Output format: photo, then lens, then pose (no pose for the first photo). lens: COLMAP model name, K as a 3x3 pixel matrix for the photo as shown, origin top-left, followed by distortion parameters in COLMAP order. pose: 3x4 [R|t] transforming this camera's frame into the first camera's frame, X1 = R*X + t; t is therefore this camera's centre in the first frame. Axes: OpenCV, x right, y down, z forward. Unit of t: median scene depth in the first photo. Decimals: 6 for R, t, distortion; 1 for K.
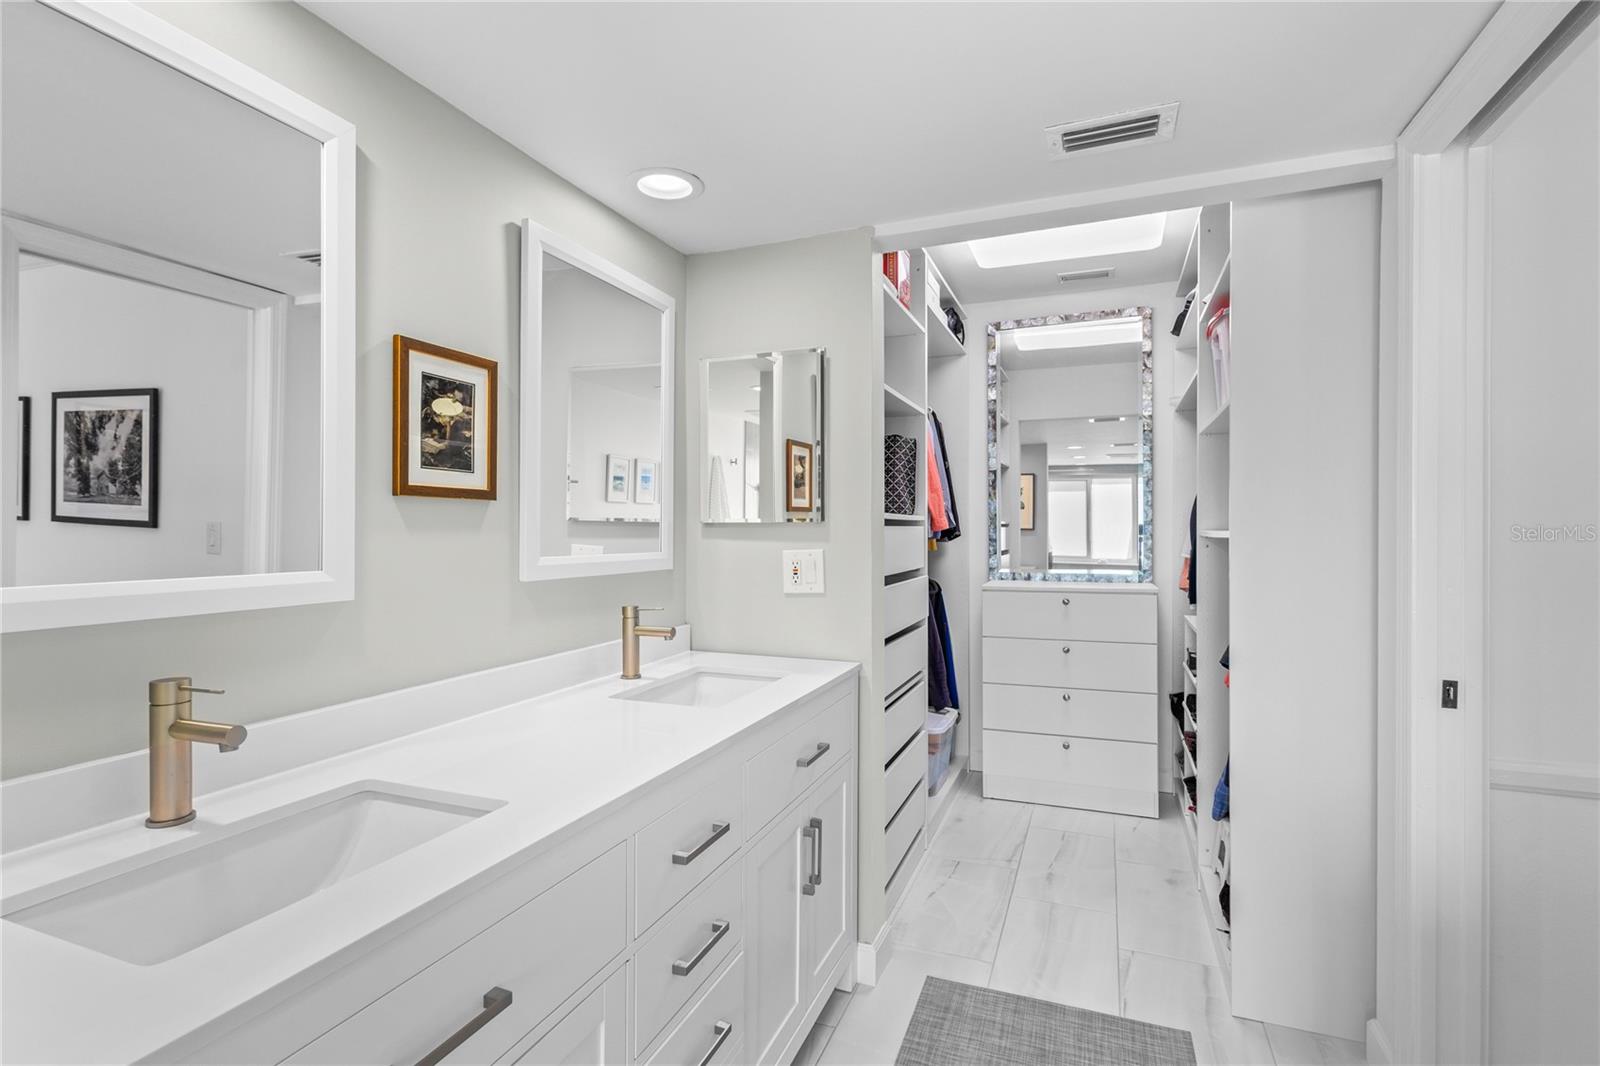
lens RADIAL K [[747.1, 0, 800.0], [0, 747.1, 533.0], [0, 0, 1]] dist [0.009659, -0.000582]
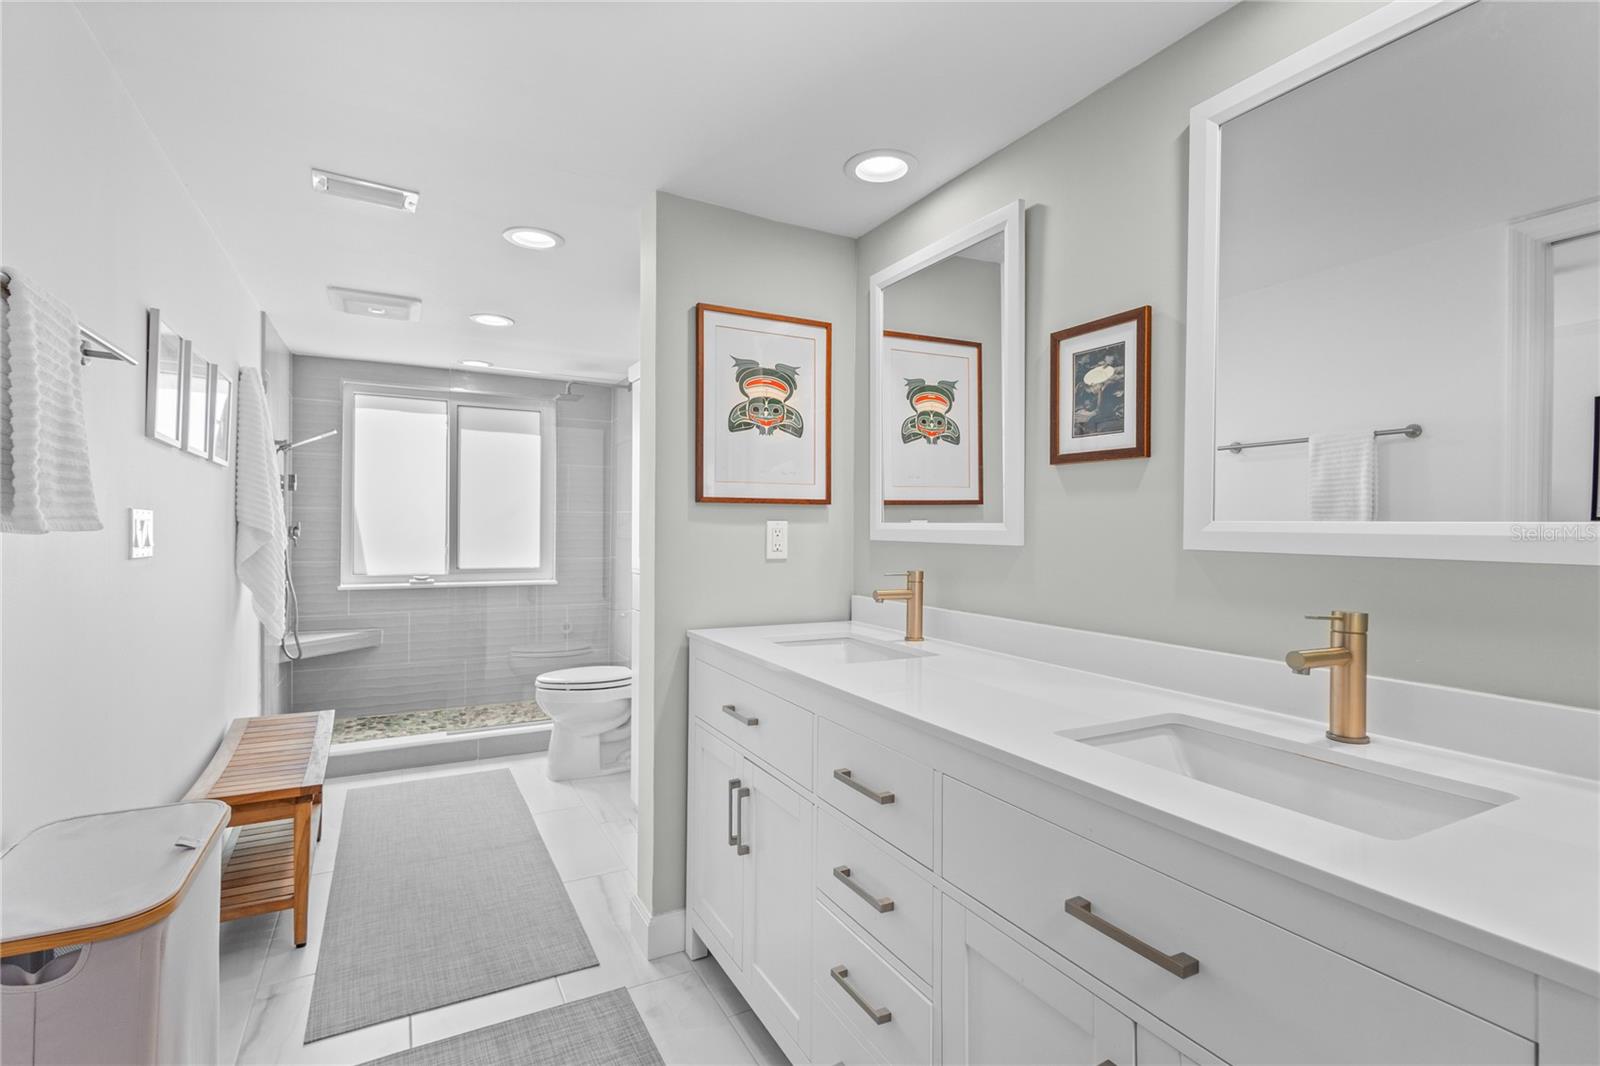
lens RADIAL K [[747.1, 0, 800.0], [0, 747.1, 533.0], [0, 0, 1]] dist [0.009659, -0.000582]
pose [[-0.637544, -0.001790, -0.770412, 0.620611], [-0.015966, 0.999813, 0.010889, 0.050808], [0.770249, 0.019243, -0.637453, 1.367286]]
